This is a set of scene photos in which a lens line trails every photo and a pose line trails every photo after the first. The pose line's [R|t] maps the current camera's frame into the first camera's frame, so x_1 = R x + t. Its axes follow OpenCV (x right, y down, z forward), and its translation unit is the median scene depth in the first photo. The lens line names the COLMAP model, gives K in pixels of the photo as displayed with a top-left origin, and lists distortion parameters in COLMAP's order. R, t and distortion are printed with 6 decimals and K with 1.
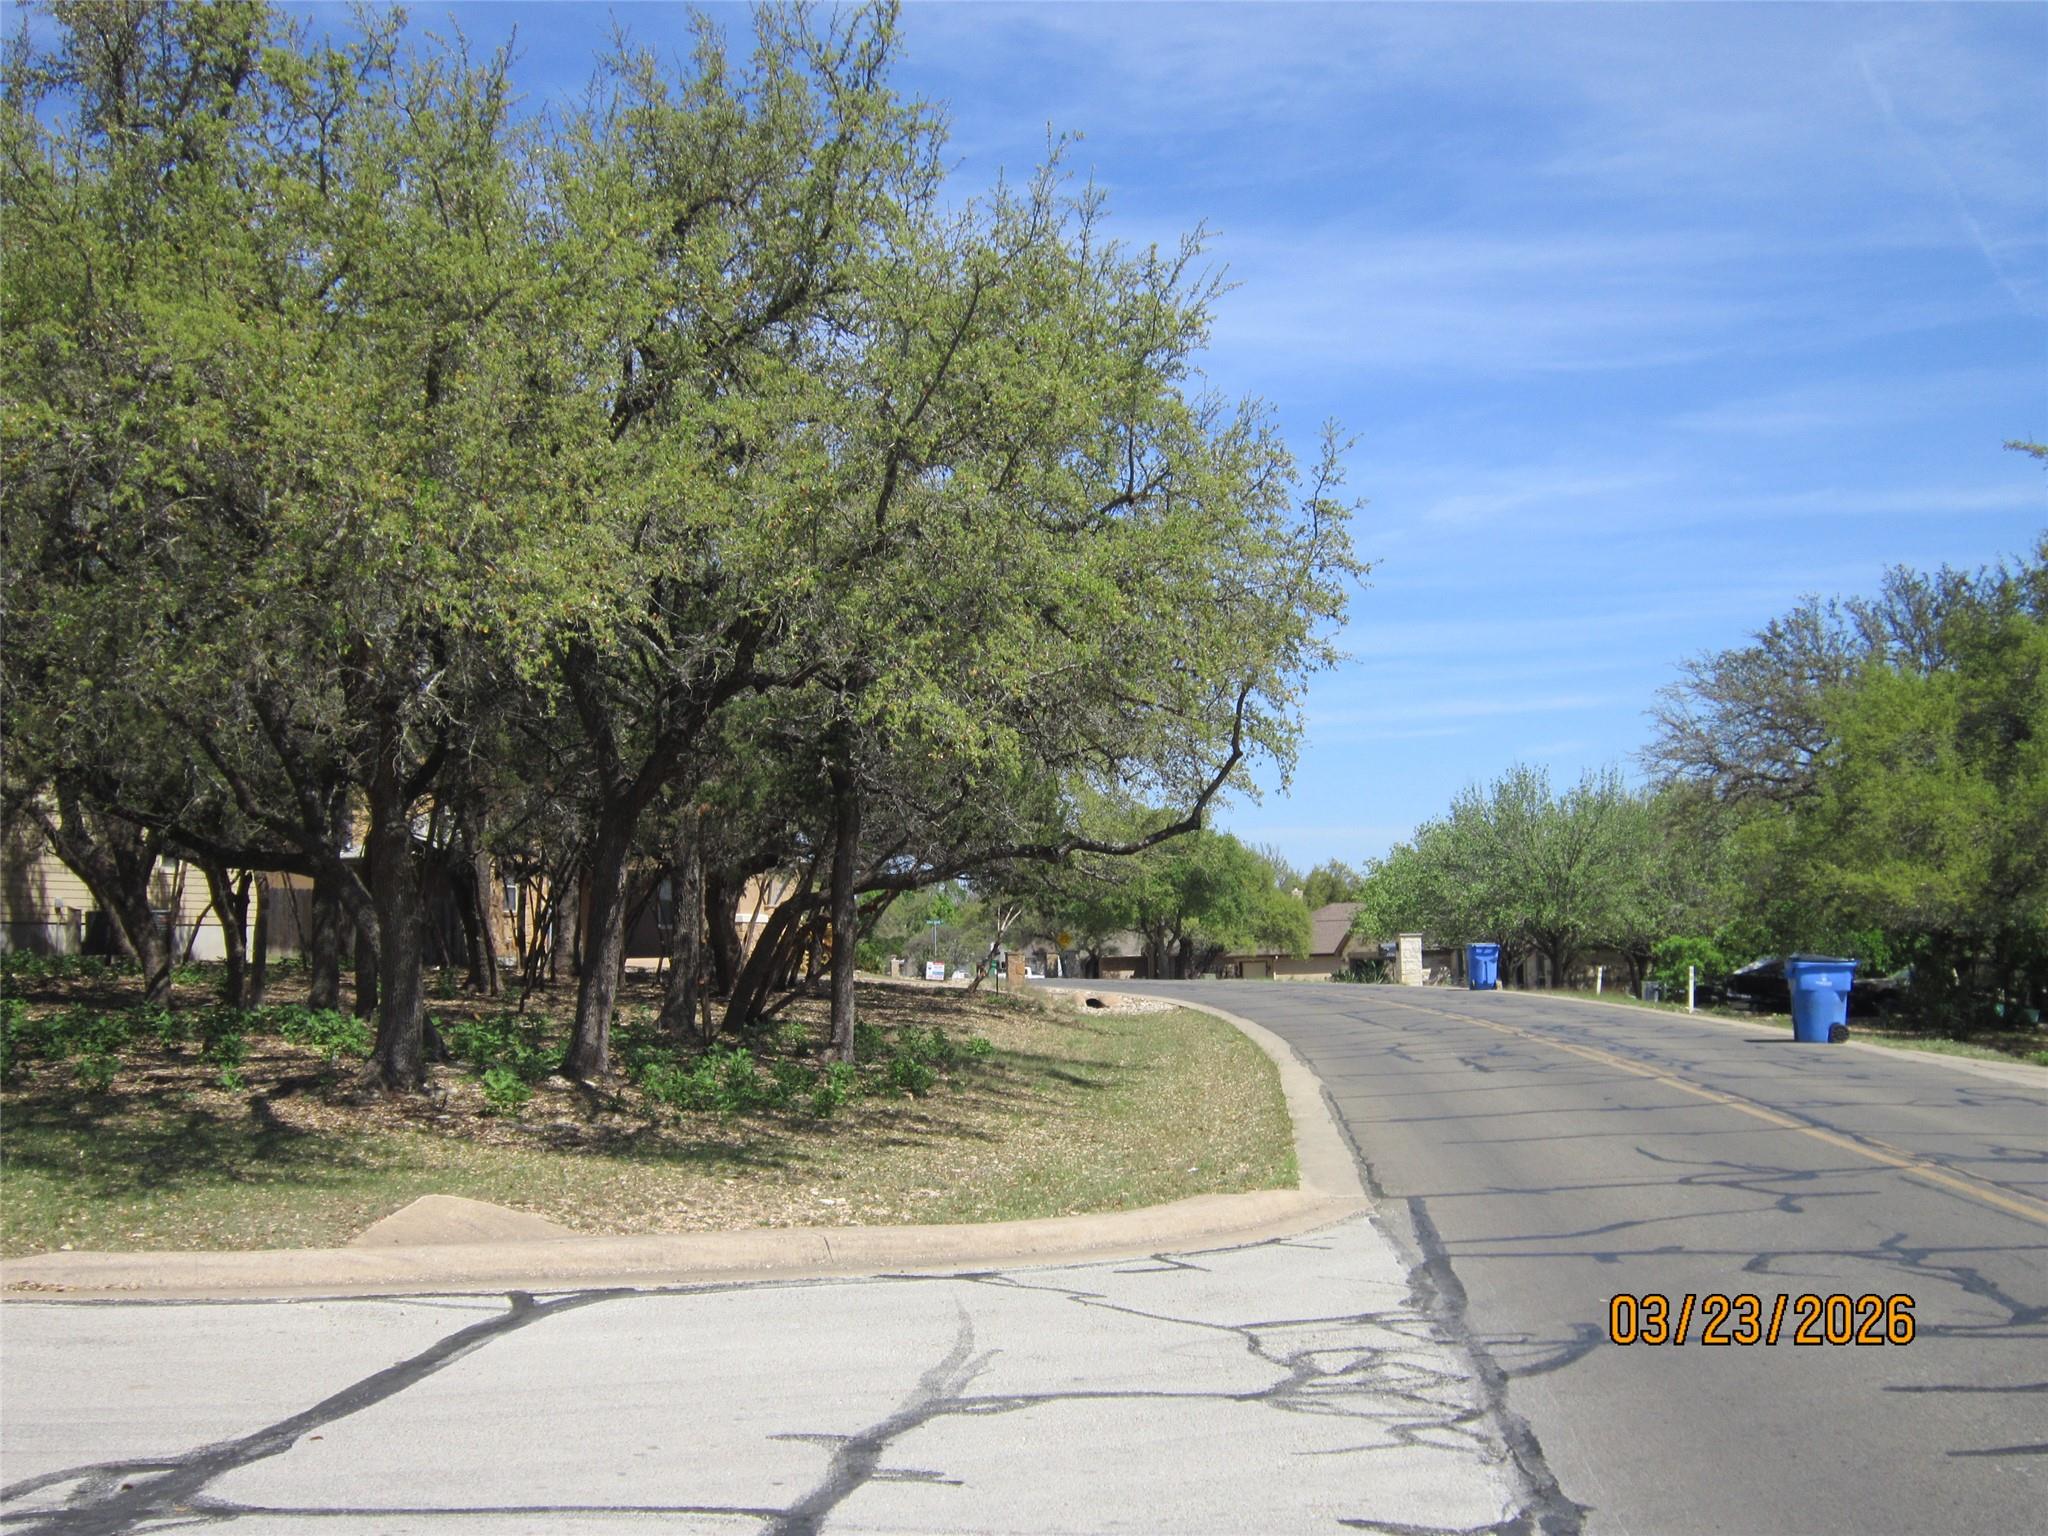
lens RADIAL K [[2359.5, 0, 1027.4], [0, 2359.5, 777.1], [0, 0, 1]] dist [-0.047903, 0.000000]
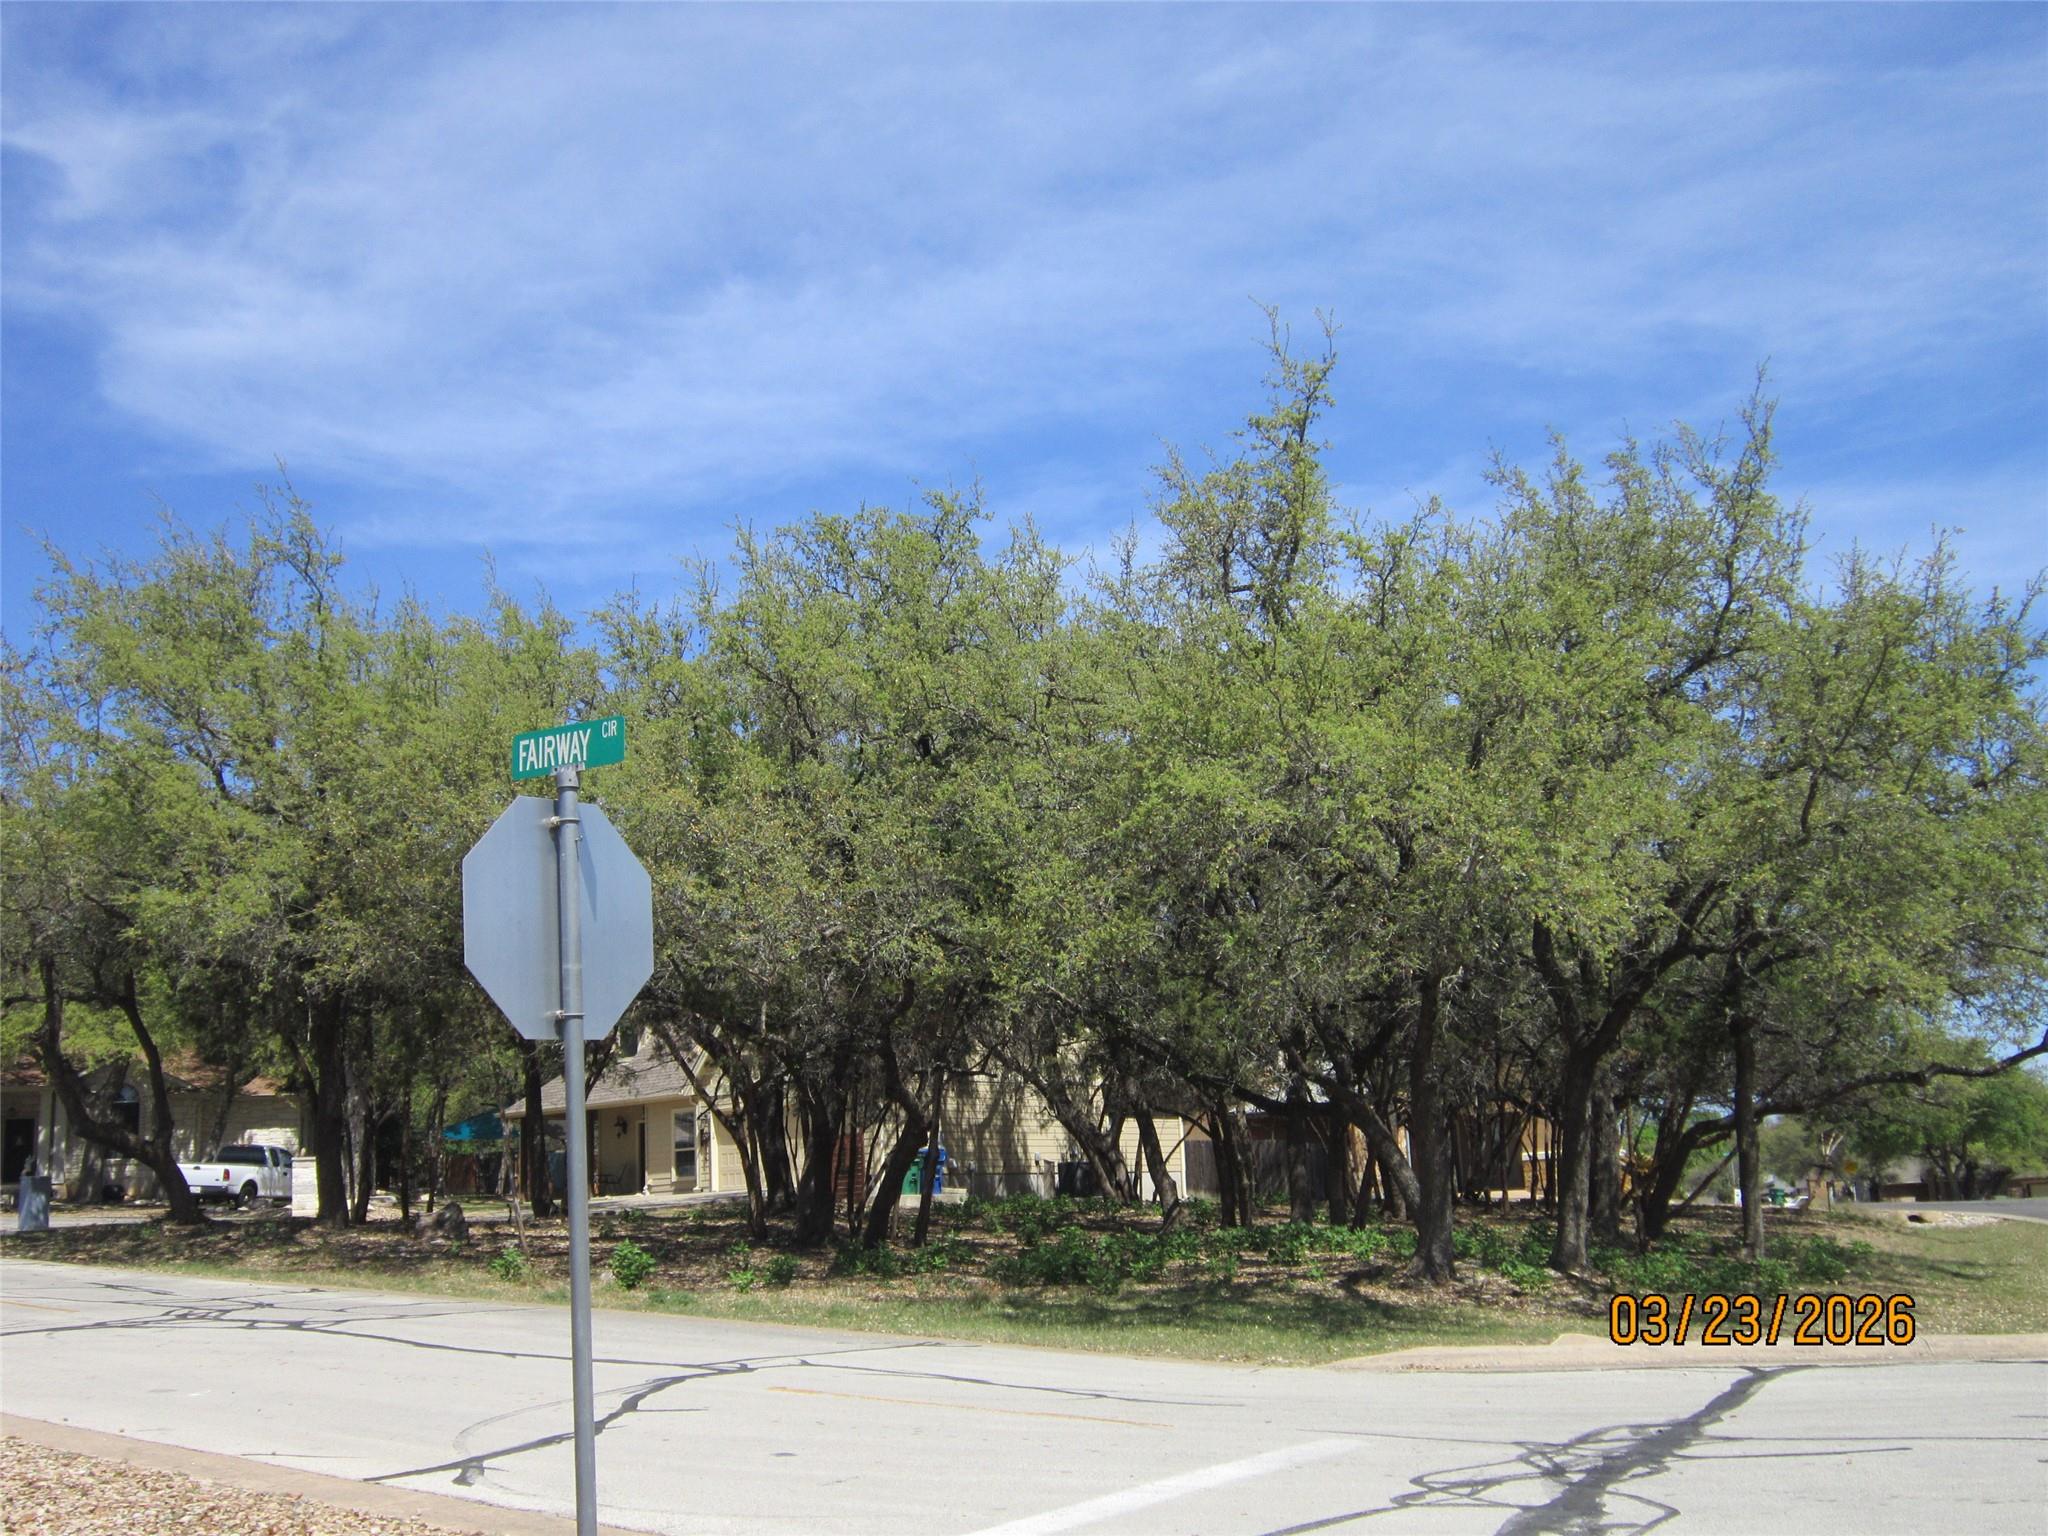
lens RADIAL K [[2121.4, 0, 1008.7], [0, 2121.4, 770.7], [0, 0, 1]] dist [-0.038540, 0.000000]
pose [[0.940711, -0.089956, -0.327063, -0.085697], [0.048360, 0.989912, -0.133173, -0.002654], [0.335743, 0.109460, 0.935572, -0.229569]]
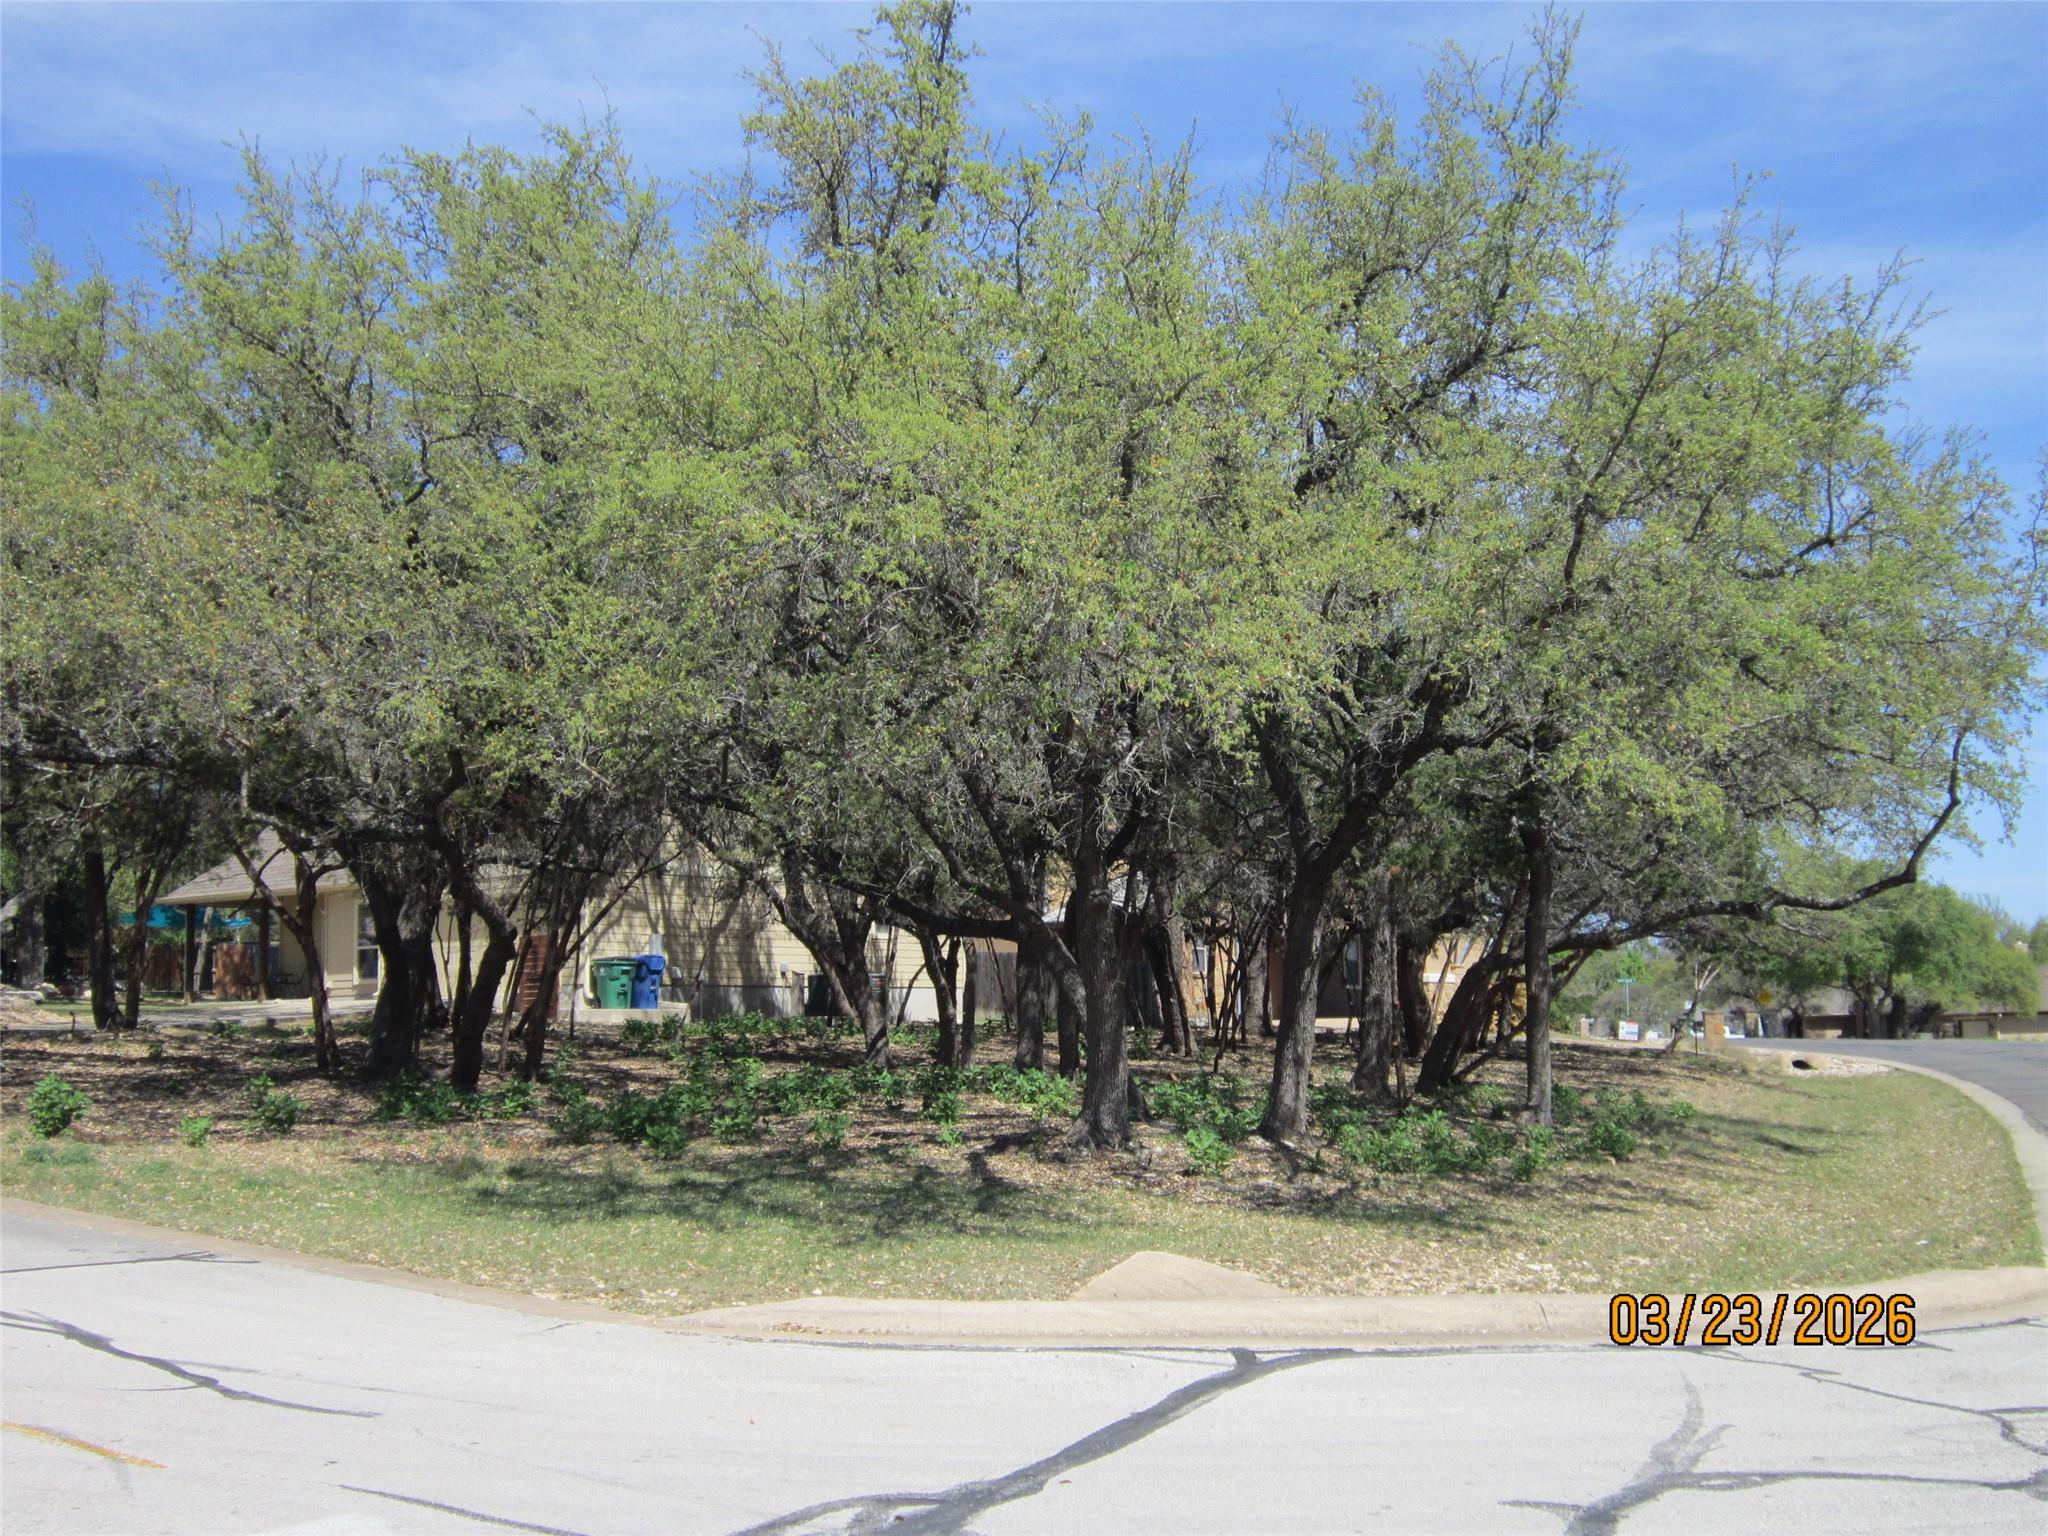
lens RADIAL K [[2359.5, 0, 1019.5], [0, 2359.5, 774.9], [0, 0, 1]] dist [-0.047903, 0.000000]
pose [[0.958295, -0.028105, -0.284394, -0.004455], [0.020751, 0.999369, -0.028841, -0.002019], [0.285025, 0.021737, 0.958274, -0.009521]]
